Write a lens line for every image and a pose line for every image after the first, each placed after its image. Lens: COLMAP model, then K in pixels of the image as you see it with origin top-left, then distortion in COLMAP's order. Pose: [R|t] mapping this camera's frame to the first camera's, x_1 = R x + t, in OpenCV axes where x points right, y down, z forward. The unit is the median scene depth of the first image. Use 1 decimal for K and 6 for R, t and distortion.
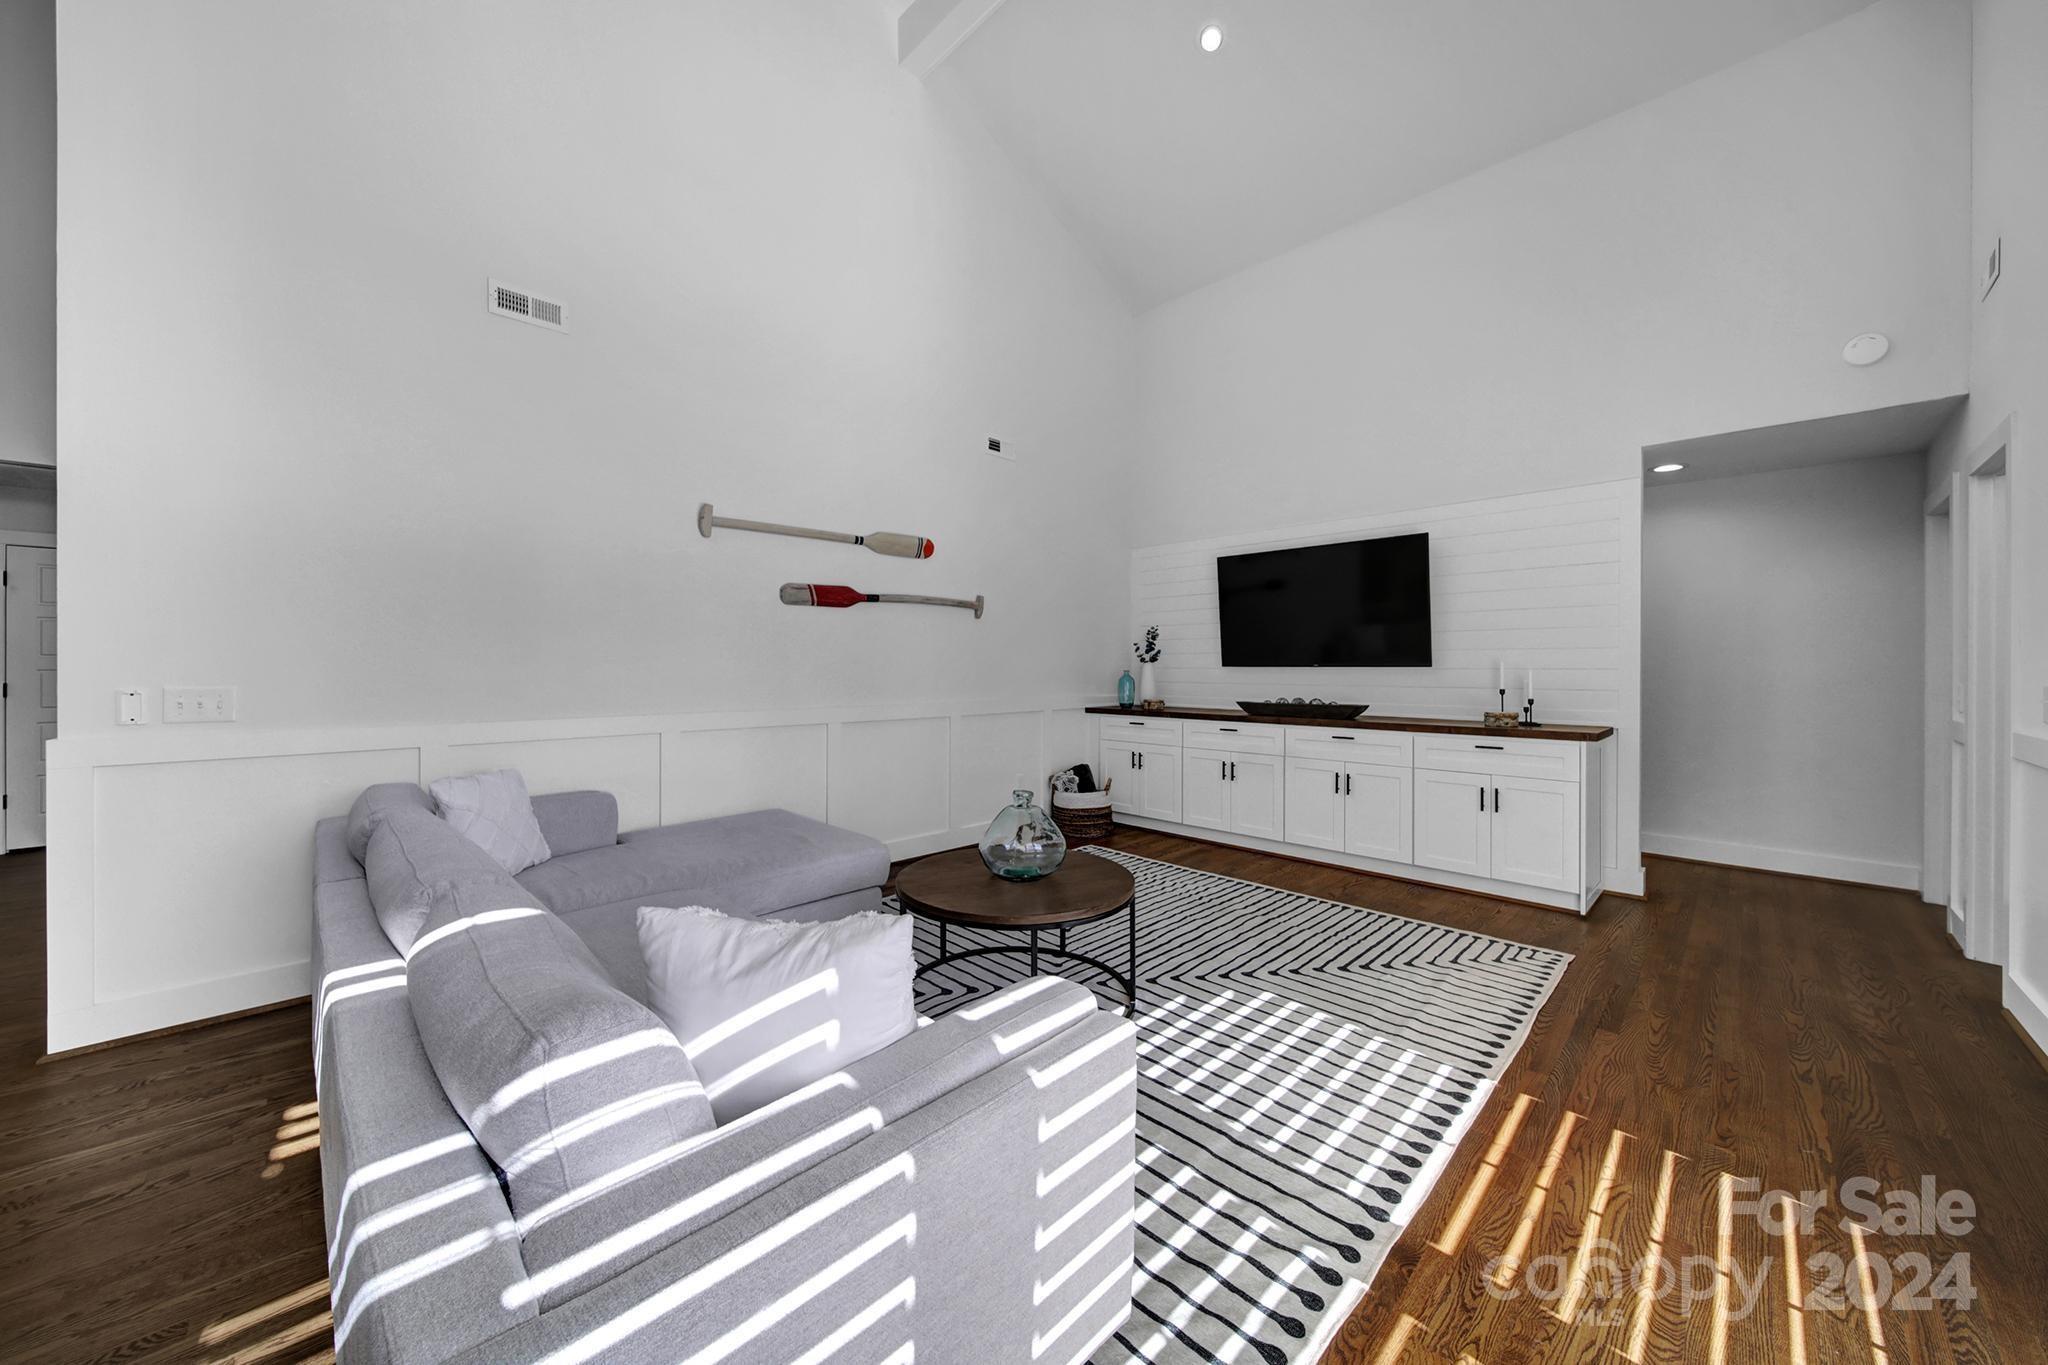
lens RADIAL K [[722.1, 0, 1015.9], [0, 722.1, 668.7], [0, 0, 1]] dist [0.000823, -0.000058]
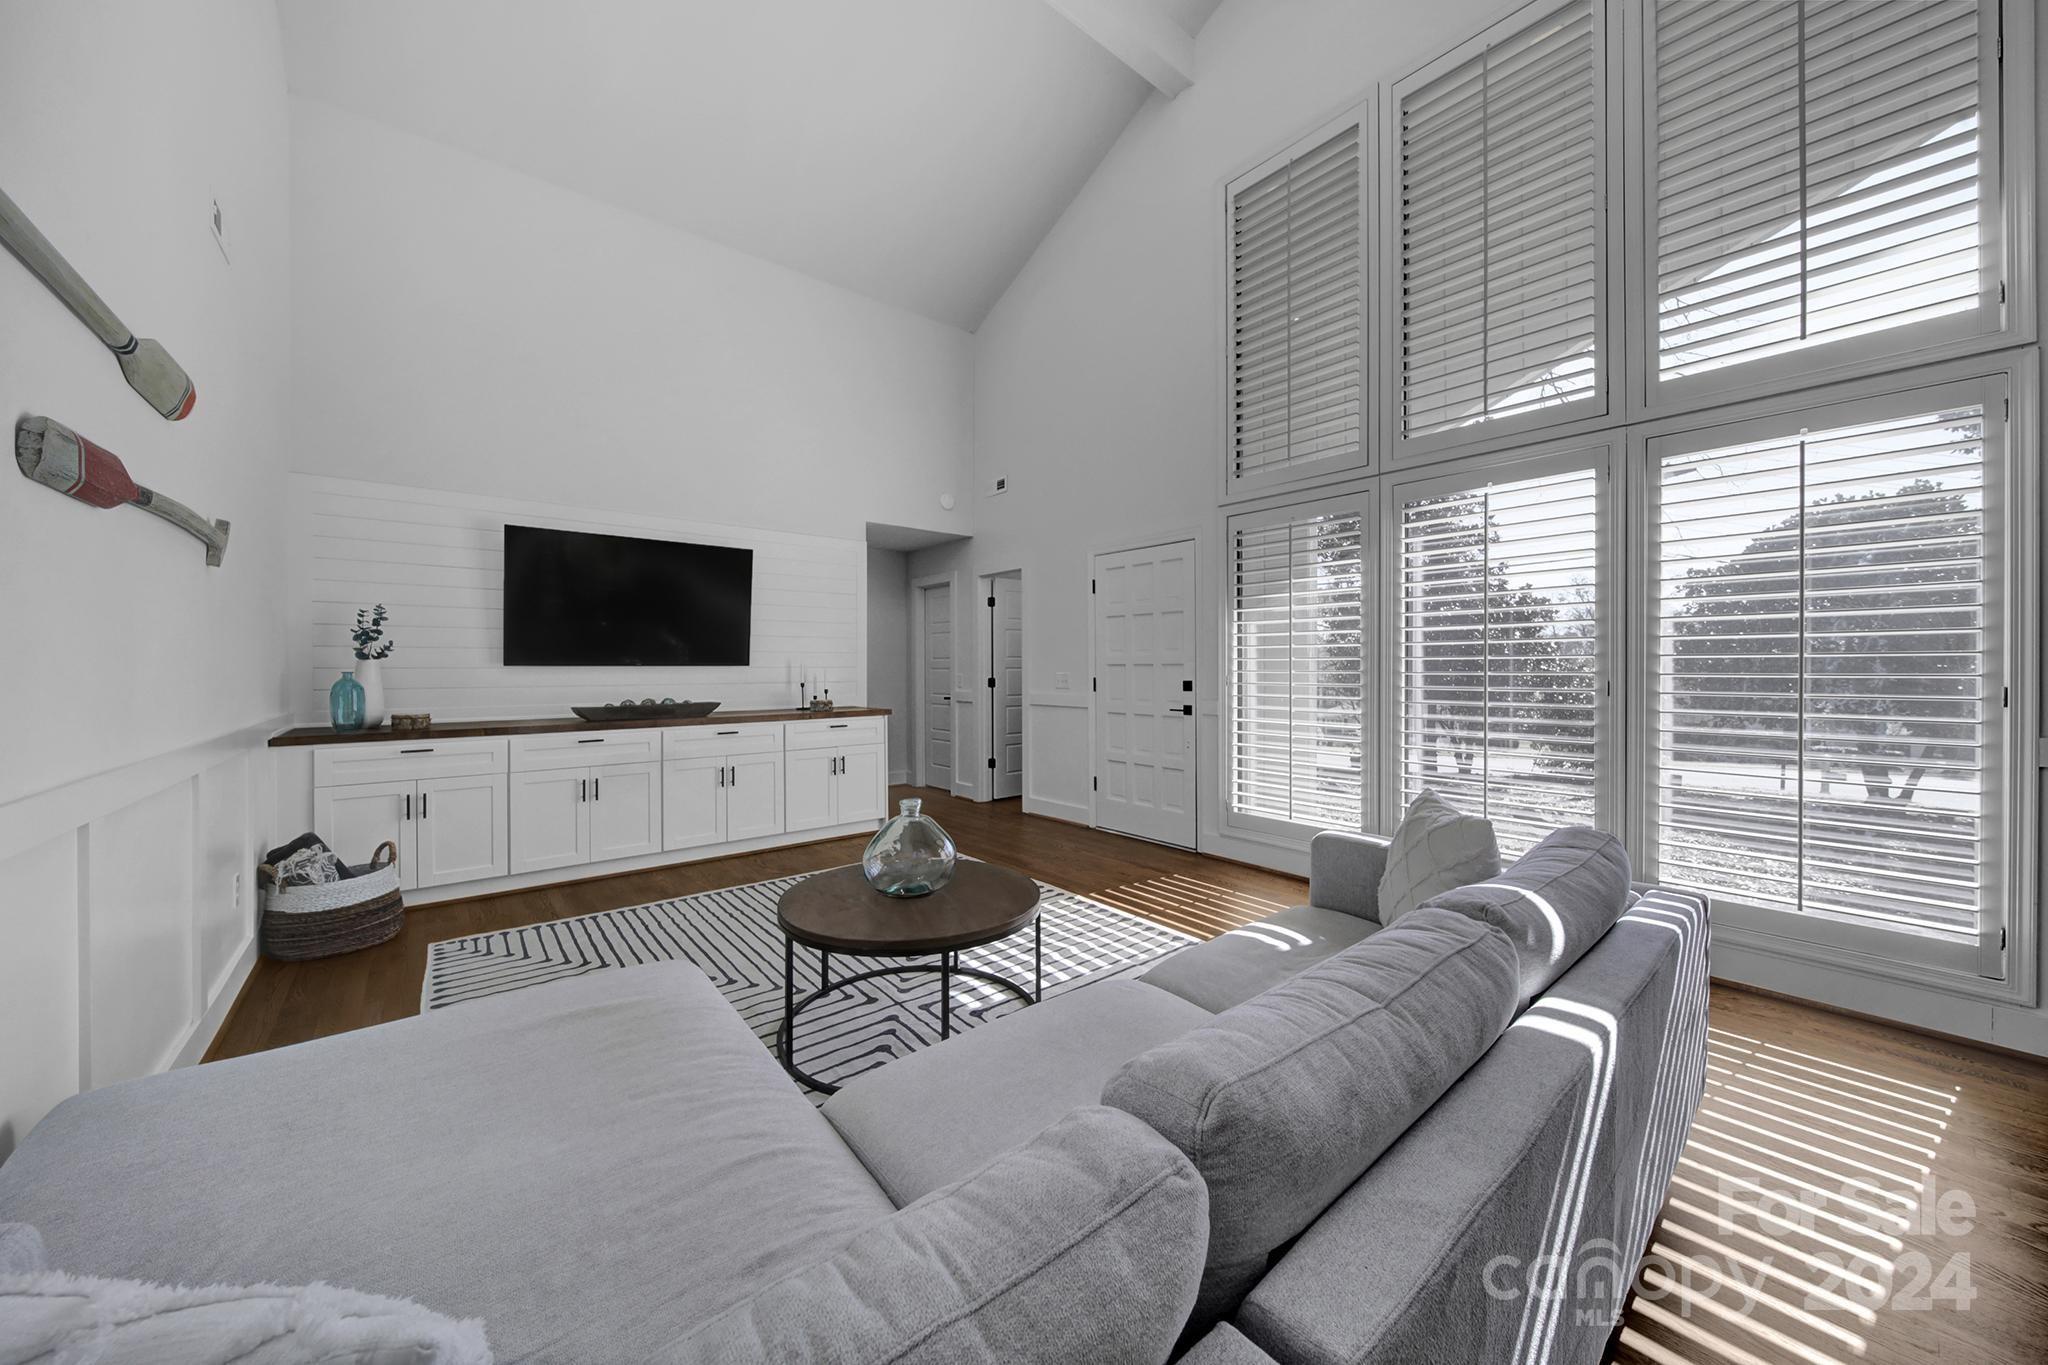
lens RADIAL K [[722.1, 0, 1017.0], [0, 722.1, 673.8], [0, 0, 1]] dist [0.000823, -0.000058]
pose [[0.088075, -0.013861, 0.996017, -0.487871], [0.000973, 0.999904, 0.013829, -0.004862], [-0.996113, -0.000248, 0.088081, 0.422119]]
